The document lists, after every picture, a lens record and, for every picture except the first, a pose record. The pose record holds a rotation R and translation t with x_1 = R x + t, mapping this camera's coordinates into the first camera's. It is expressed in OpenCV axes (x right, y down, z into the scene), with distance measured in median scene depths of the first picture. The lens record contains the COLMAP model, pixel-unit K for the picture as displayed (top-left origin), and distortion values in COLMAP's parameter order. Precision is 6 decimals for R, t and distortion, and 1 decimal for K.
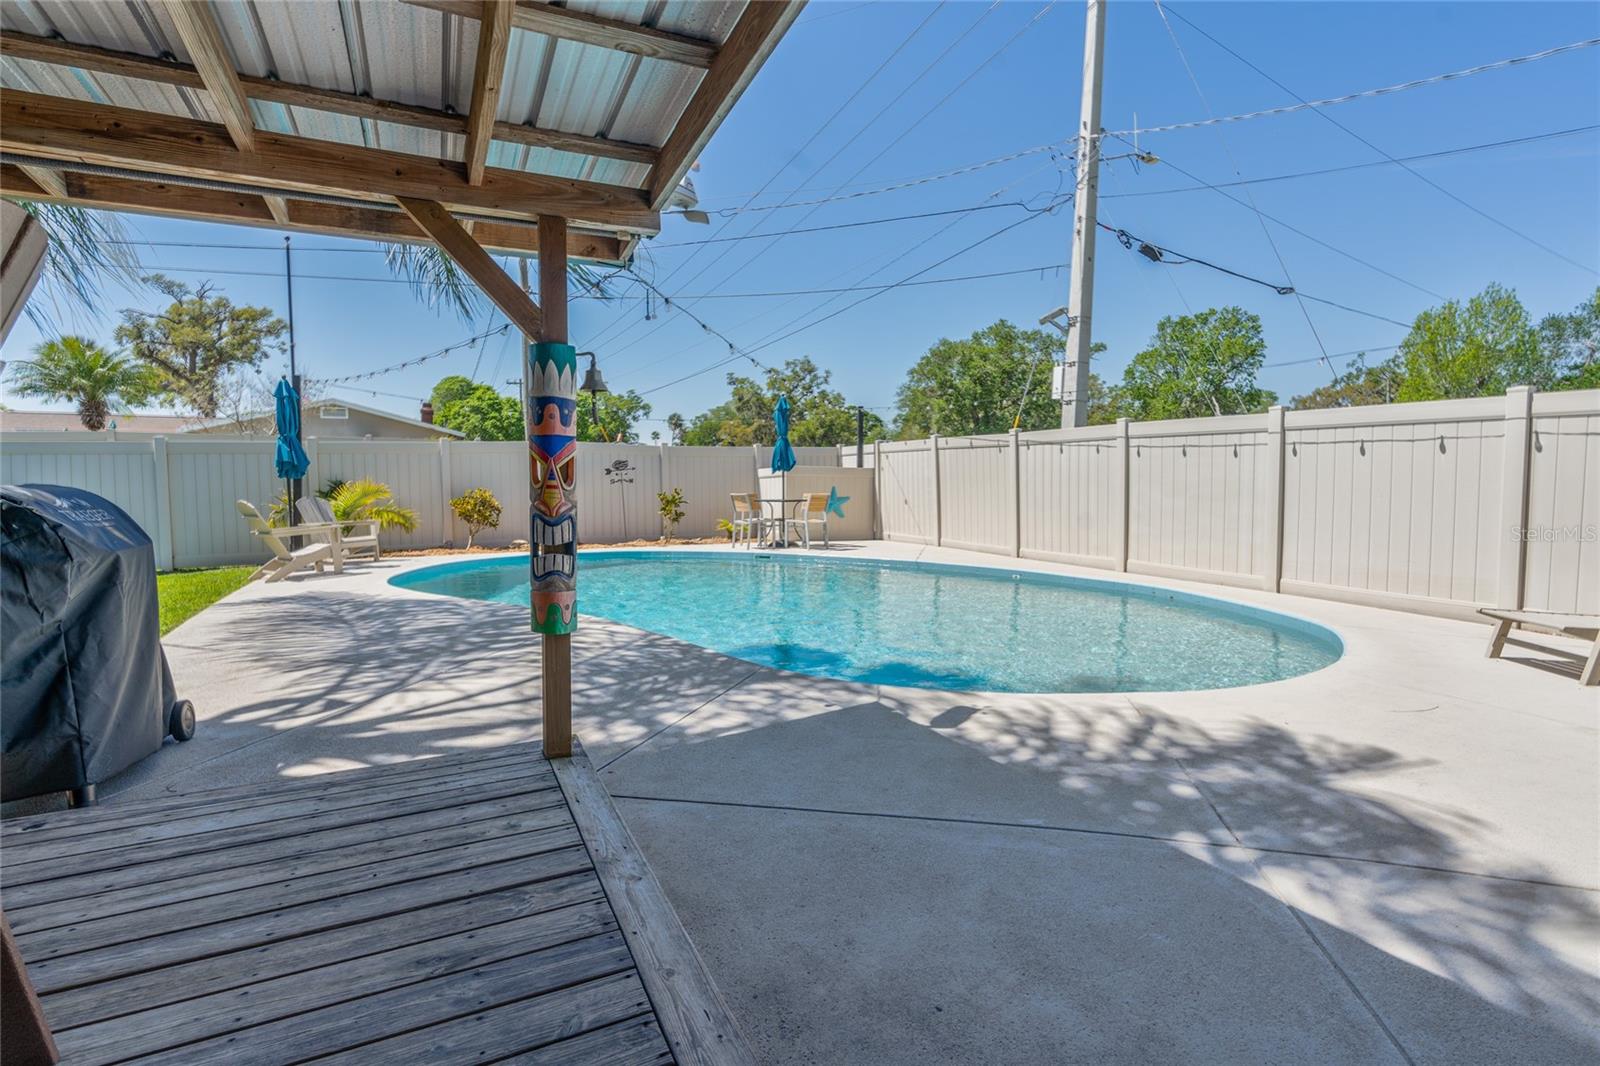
lens RADIAL K [[738.9, 0, 802.1], [0, 738.9, 530.5], [0, 0, 1]] dist [0.000861, 0.000572]
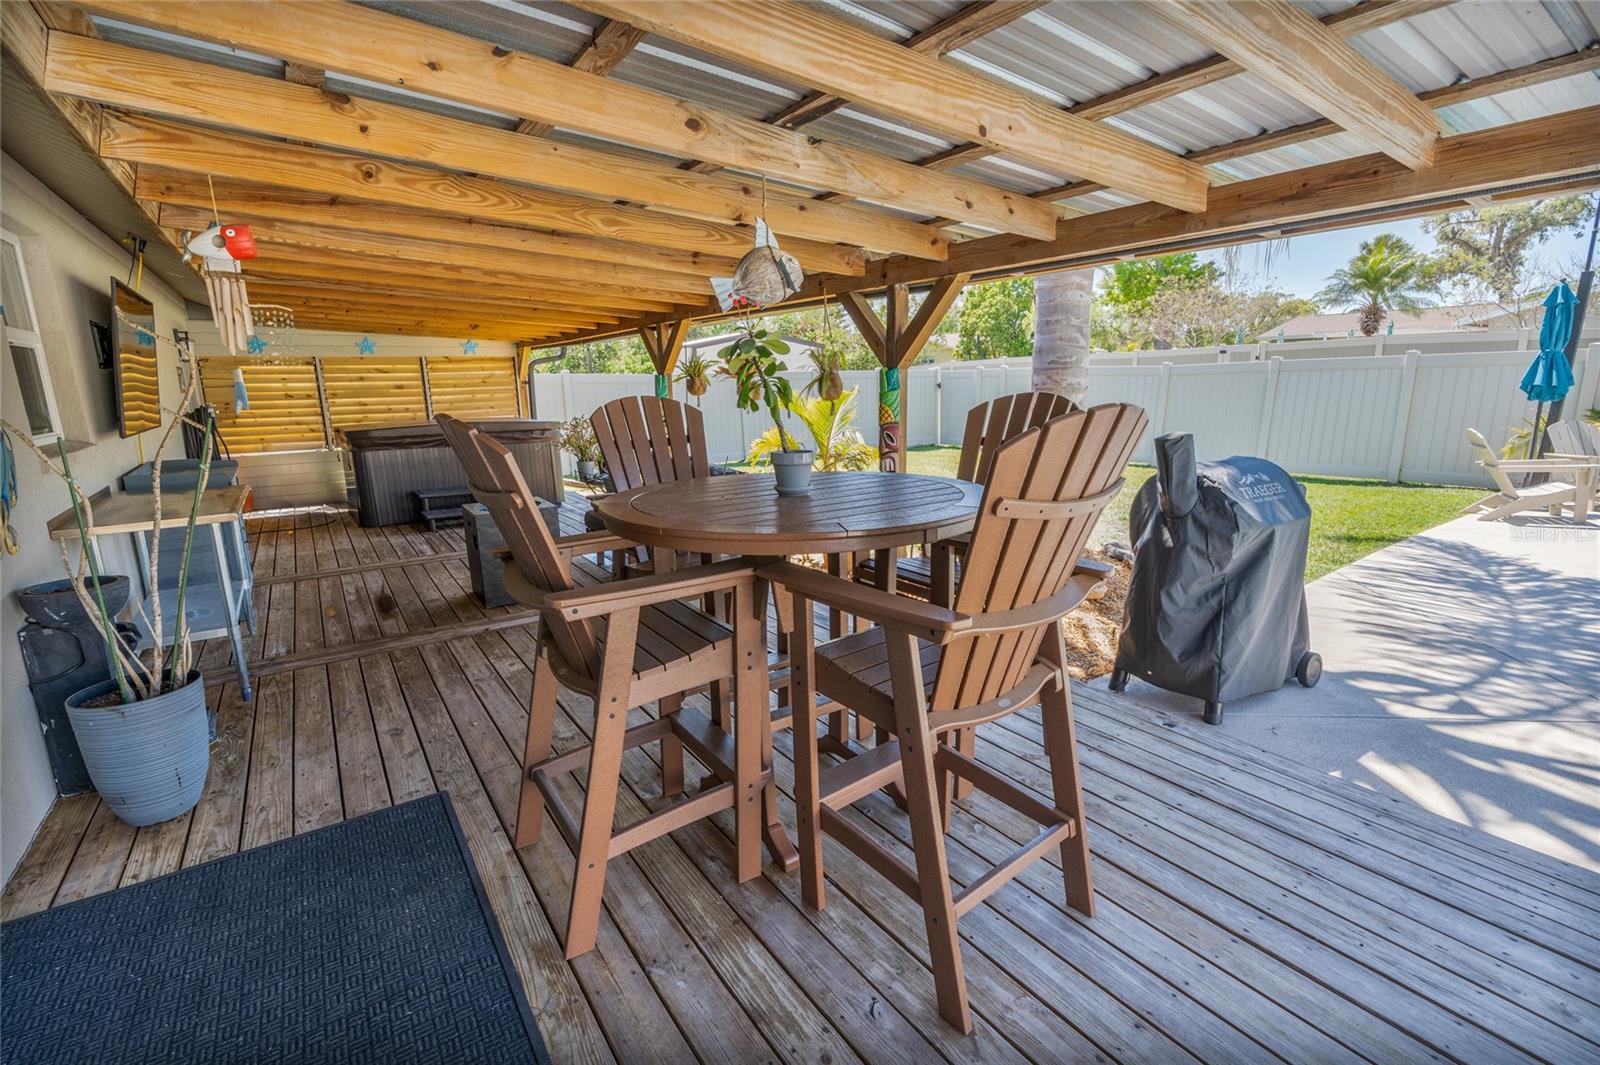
lens RADIAL K [[738.9, 0, 802.1], [0, 738.9, 530.0], [0, 0, 1]] dist [0.000861, 0.000572]
pose [[0.149026, 0.214842, -0.965212, 0.087736], [-0.050924, 0.976484, 0.209489, -0.146767], [0.987521, 0.017933, 0.156462, 0.057561]]
